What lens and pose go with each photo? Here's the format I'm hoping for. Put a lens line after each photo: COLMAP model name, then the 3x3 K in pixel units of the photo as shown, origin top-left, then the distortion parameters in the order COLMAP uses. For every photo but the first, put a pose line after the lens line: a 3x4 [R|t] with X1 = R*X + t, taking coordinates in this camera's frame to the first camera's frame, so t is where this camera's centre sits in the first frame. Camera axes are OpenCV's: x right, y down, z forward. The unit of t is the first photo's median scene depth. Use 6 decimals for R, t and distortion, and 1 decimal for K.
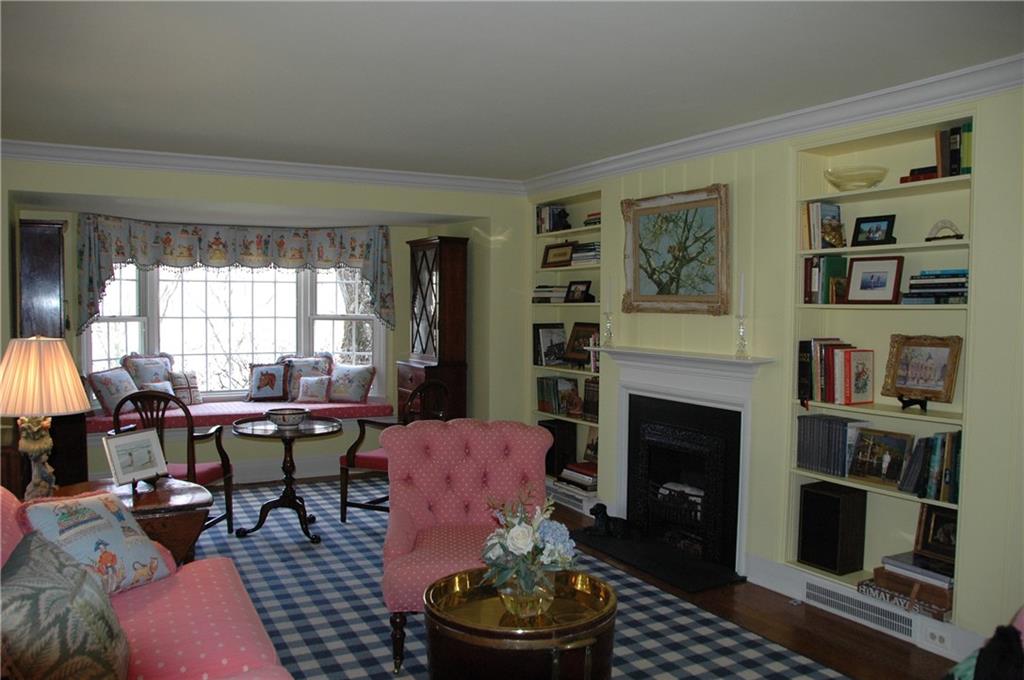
lens RADIAL K [[796.7, 0, 512.0], [0, 796.7, 340.0], [0, 0, 1]] dist [-0.153435, 0.124867]
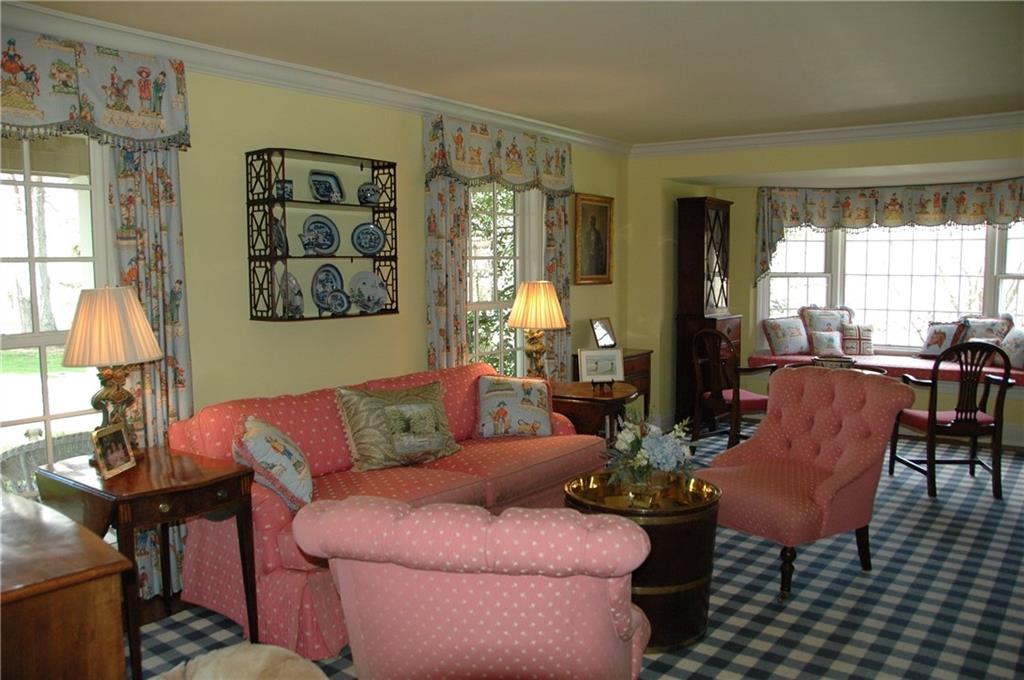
lens RADIAL K [[796.7, 0, 512.0], [0, 796.7, 340.0], [0, 0, 1]] dist [-0.153435, 0.124867]
pose [[0.426947, 0.076462, -0.901038, 0.348167], [-0.031673, 0.997072, 0.069604, 0.002194], [0.903722, -0.001179, 0.428118, 0.093925]]
